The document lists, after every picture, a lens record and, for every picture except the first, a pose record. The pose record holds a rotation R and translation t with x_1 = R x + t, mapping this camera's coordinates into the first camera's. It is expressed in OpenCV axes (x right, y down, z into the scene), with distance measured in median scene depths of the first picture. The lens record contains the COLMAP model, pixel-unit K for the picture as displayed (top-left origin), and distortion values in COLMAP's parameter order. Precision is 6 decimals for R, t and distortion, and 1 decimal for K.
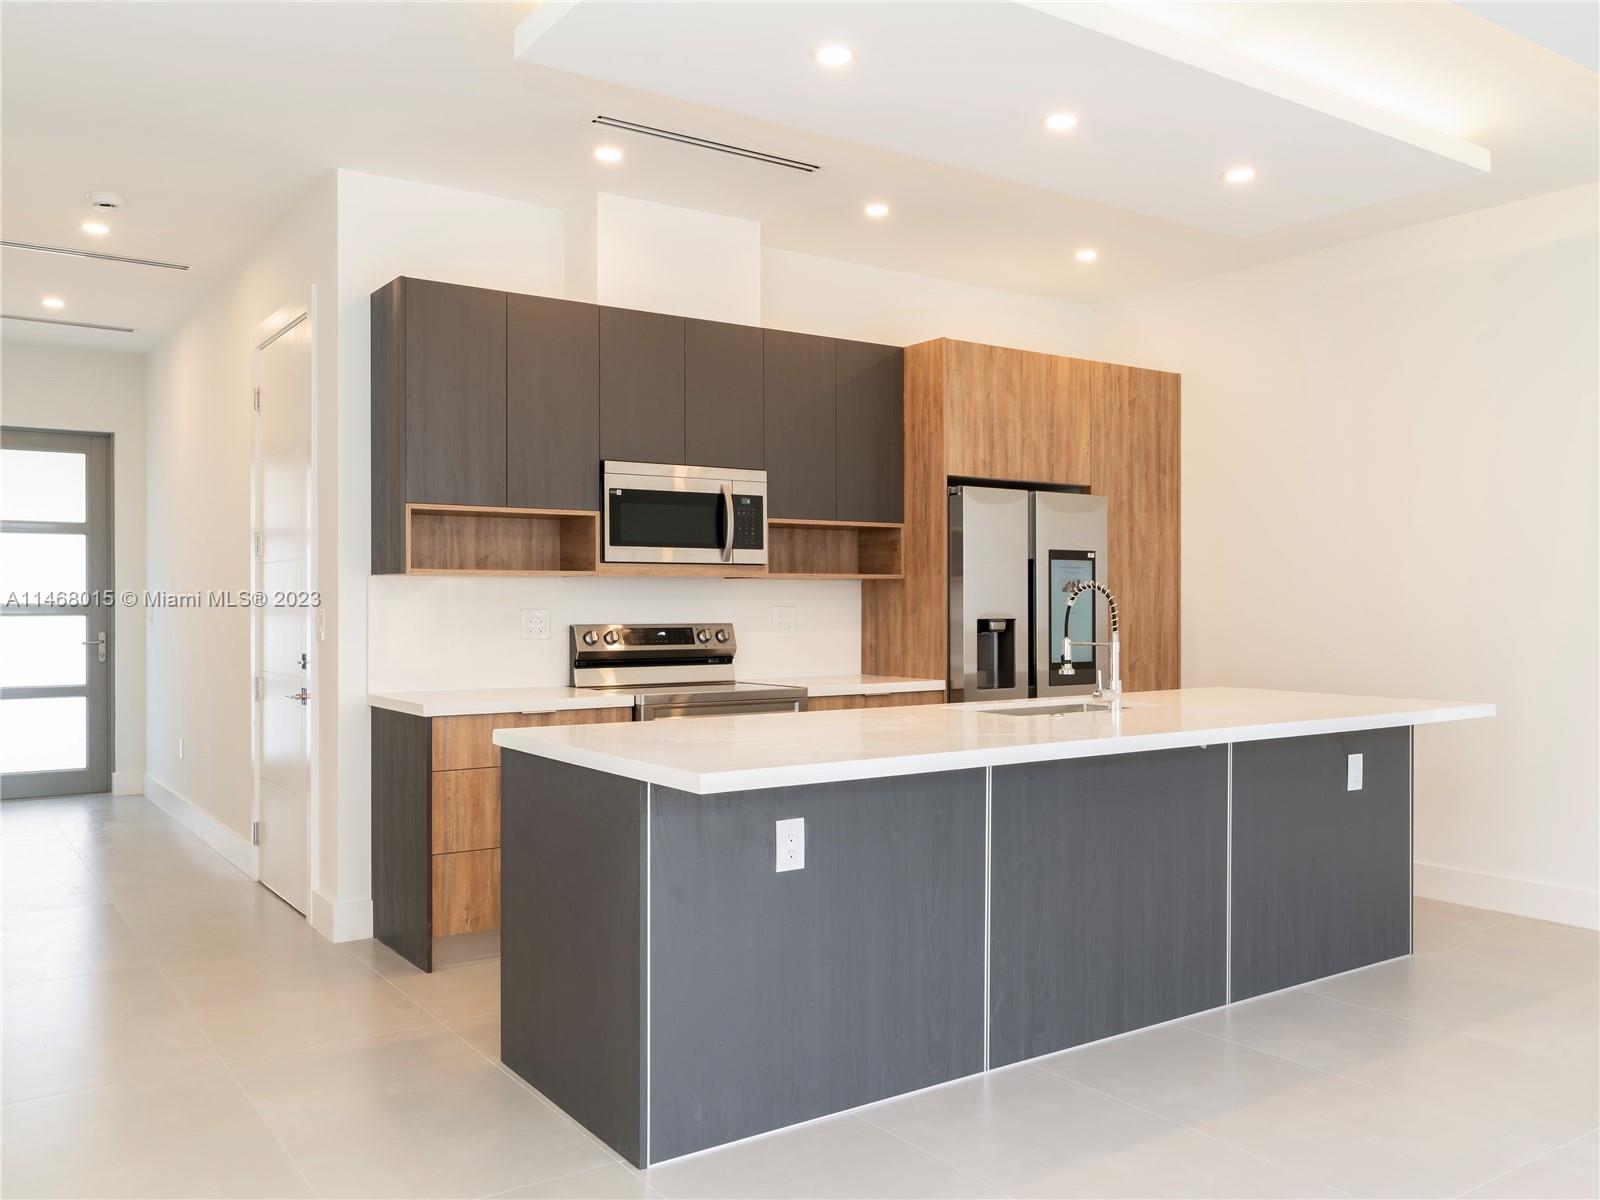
lens RADIAL K [[1355.0, 0, 829.6], [0, 1355.0, 599.2], [0, 0, 1]] dist [-0.002776, -0.001736]
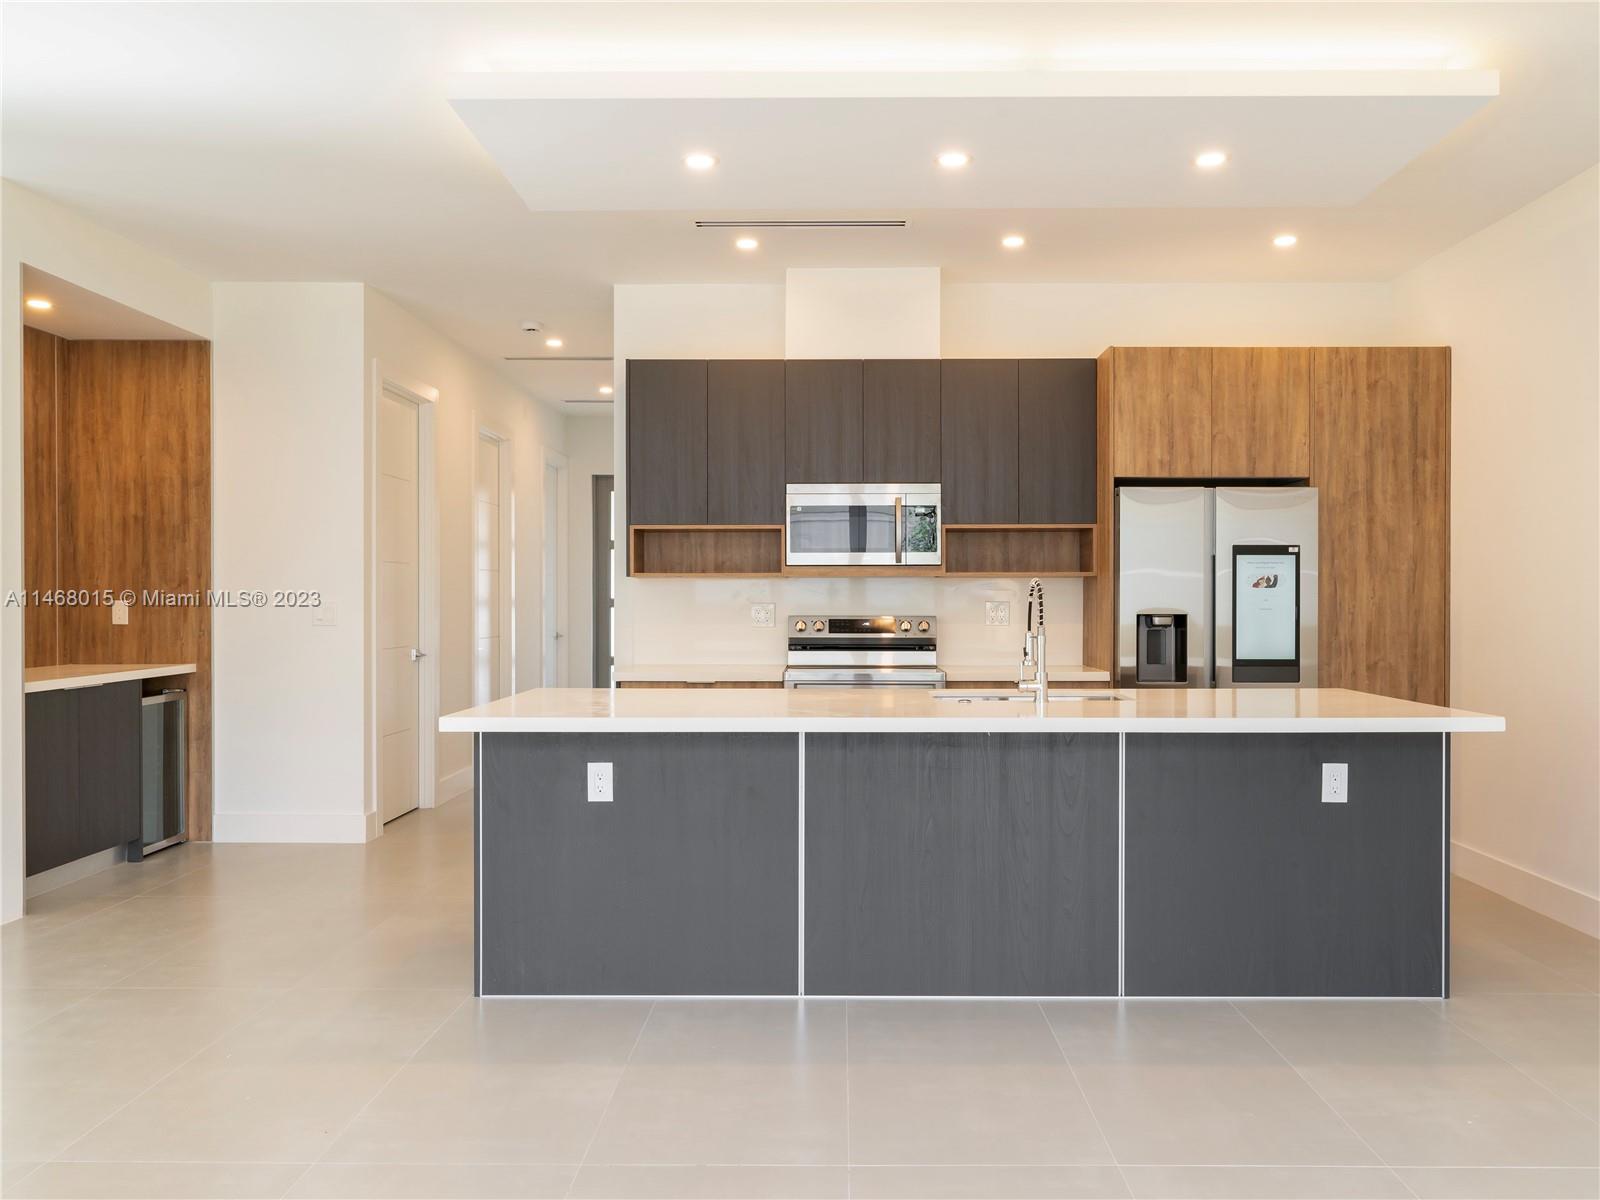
lens RADIAL K [[1229.1, 0, 800.0], [0, 1229.1, 600.0], [0, 0, 1]] dist [-0.003547, -0.002675]
pose [[0.799788, 0.001415, -0.600281, 0.454663], [0.000593, 0.999995, 0.003148, 0.000749], [0.600283, -0.002874, 0.799783, 0.088884]]
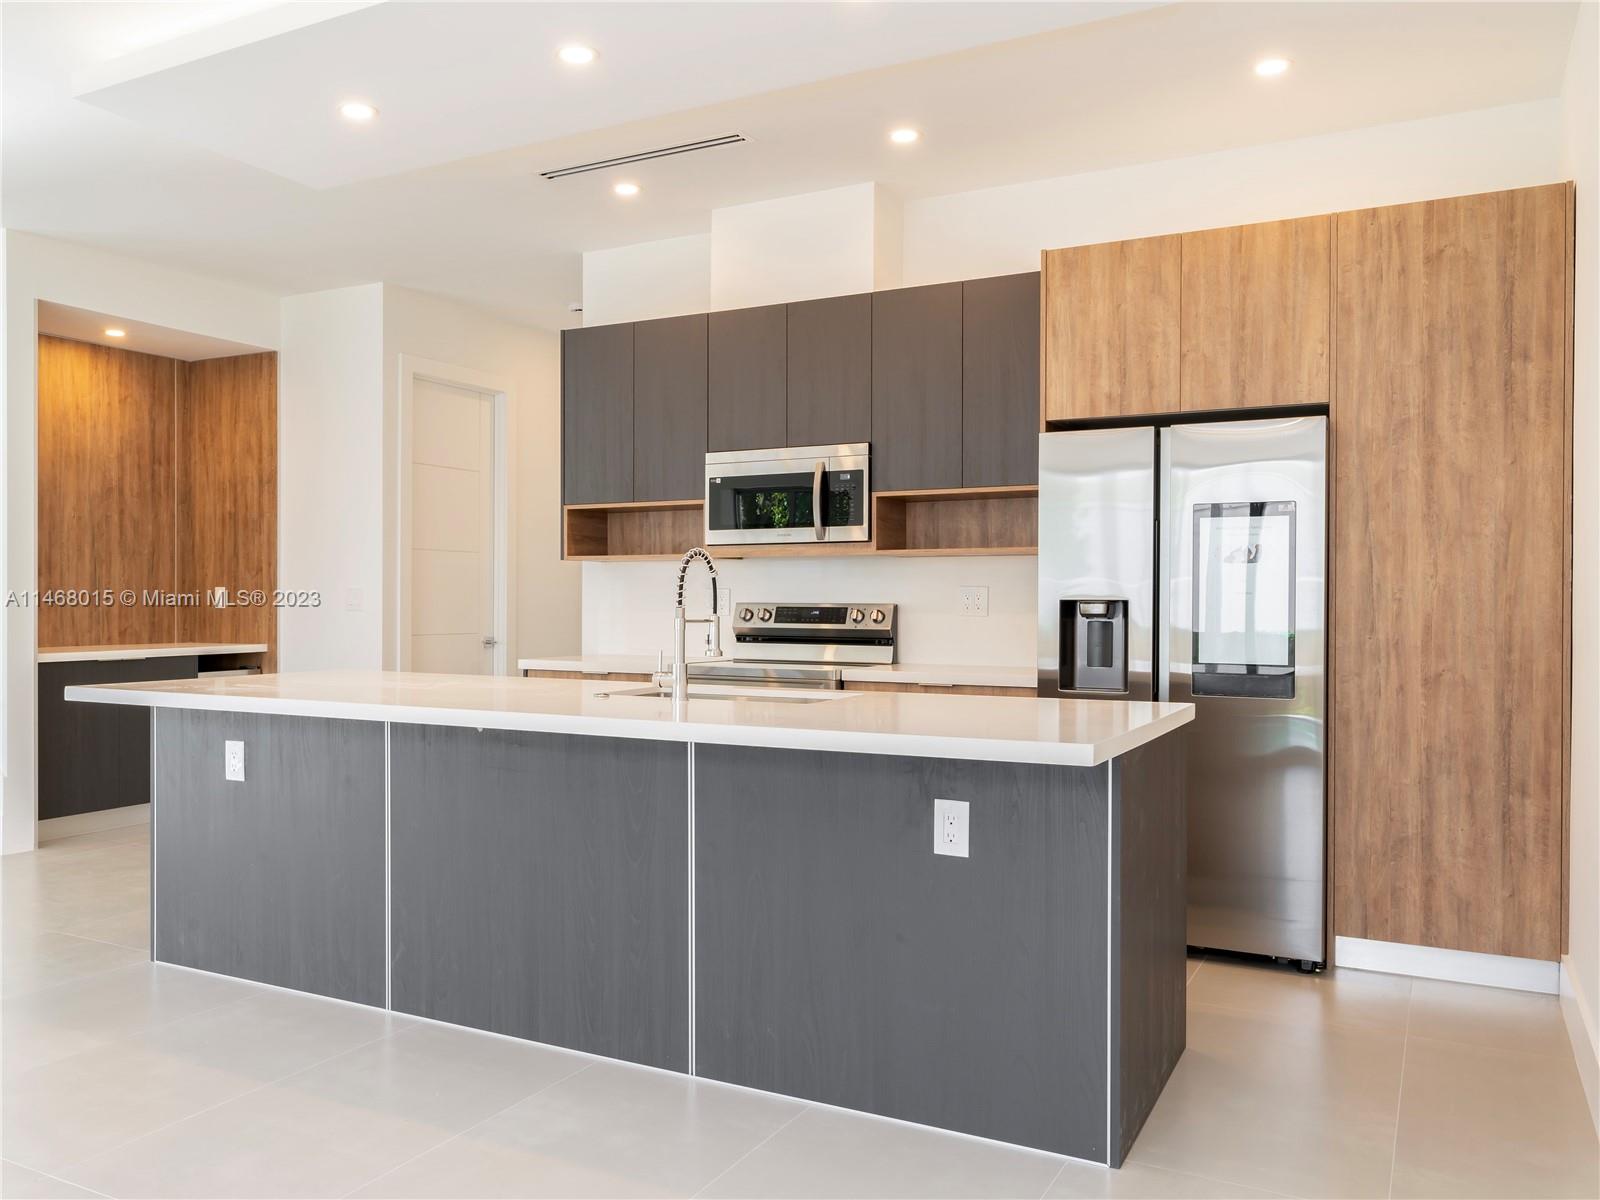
lens RADIAL K [[1291.0, 0, 670.8], [0, 1291.0, 598.7], [0, 0, 1]] dist [-0.002267, 0.000818]
pose [[0.401515, 0.001286, -0.915852, 0.683837], [-0.002105, 0.999998, 0.000481, 0.013837], [0.915850, 0.001735, 0.401517, 0.478933]]
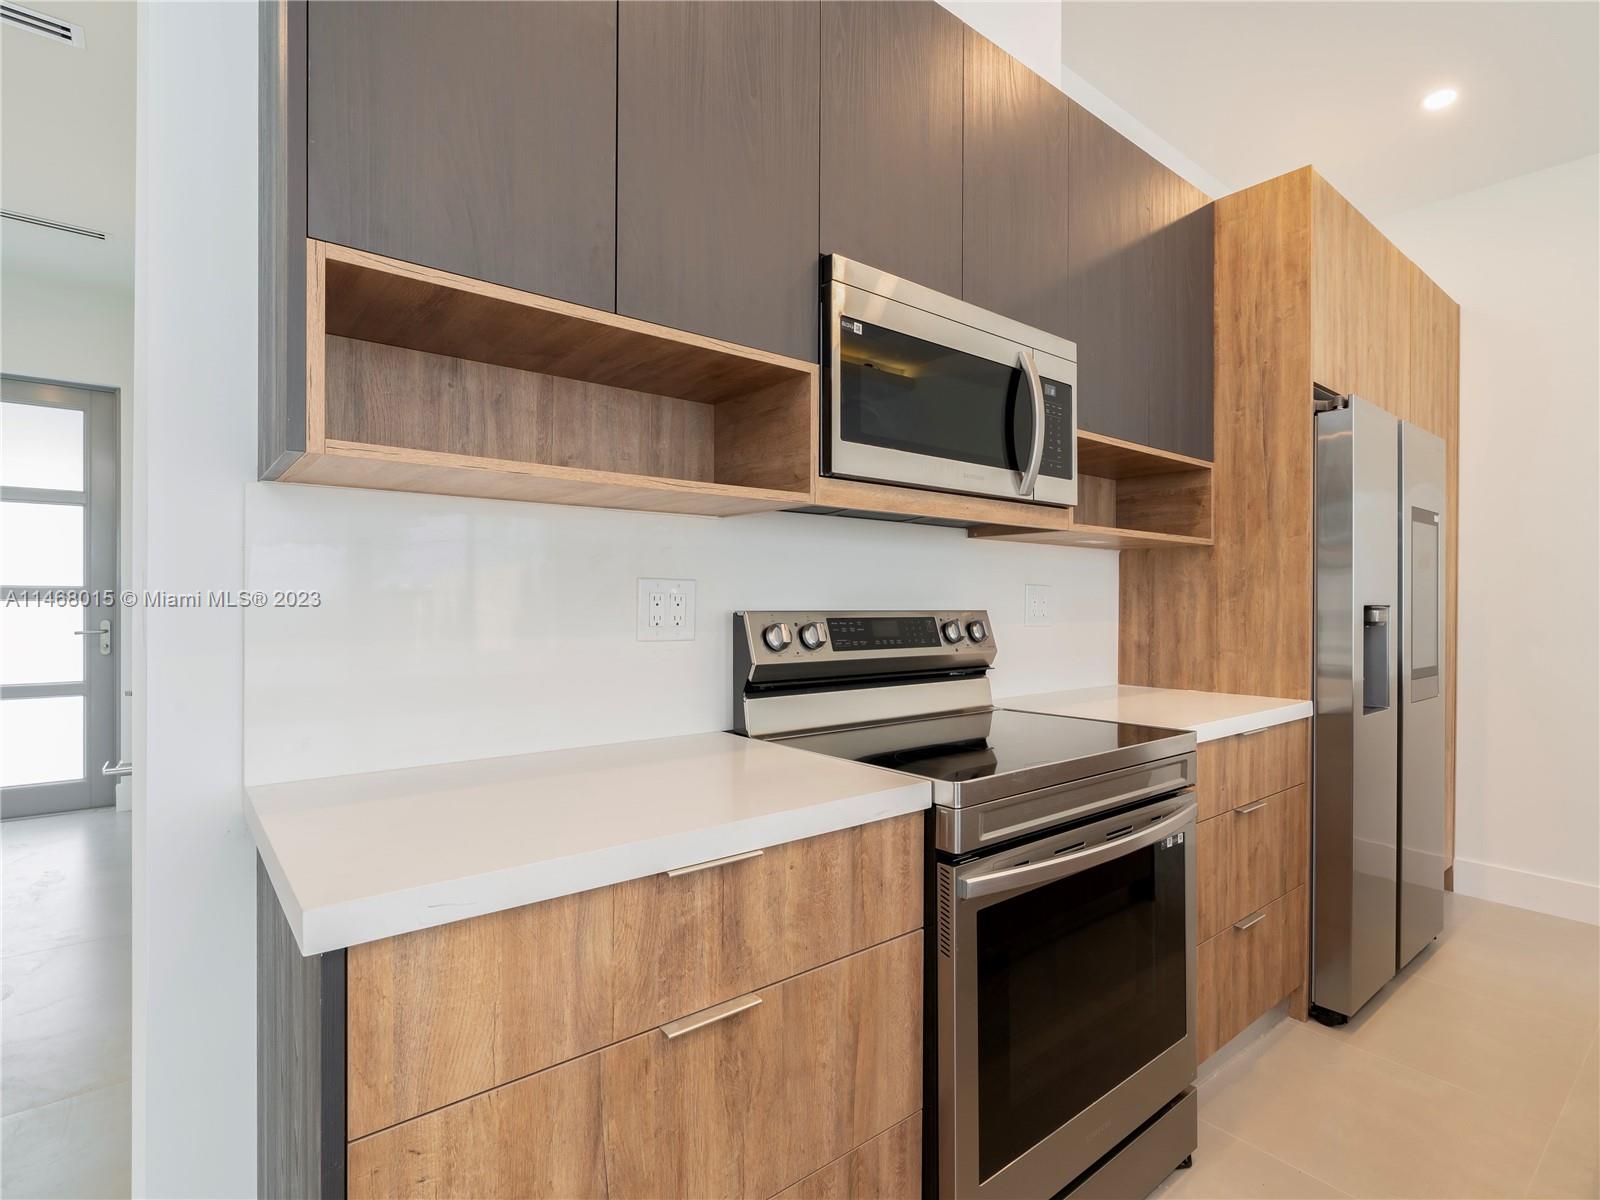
lens RADIAL K [[812.7, 0, 884.0], [0, 812.7, 605.0], [0, 0, 1]] dist [-0.010953, 0.000333]
pose [[0.992887, 0.004877, 0.118964, -0.156940], [-0.005599, 0.999968, 0.005740, 0.013235], [-0.118933, -0.006365, 0.992882, 0.629622]]
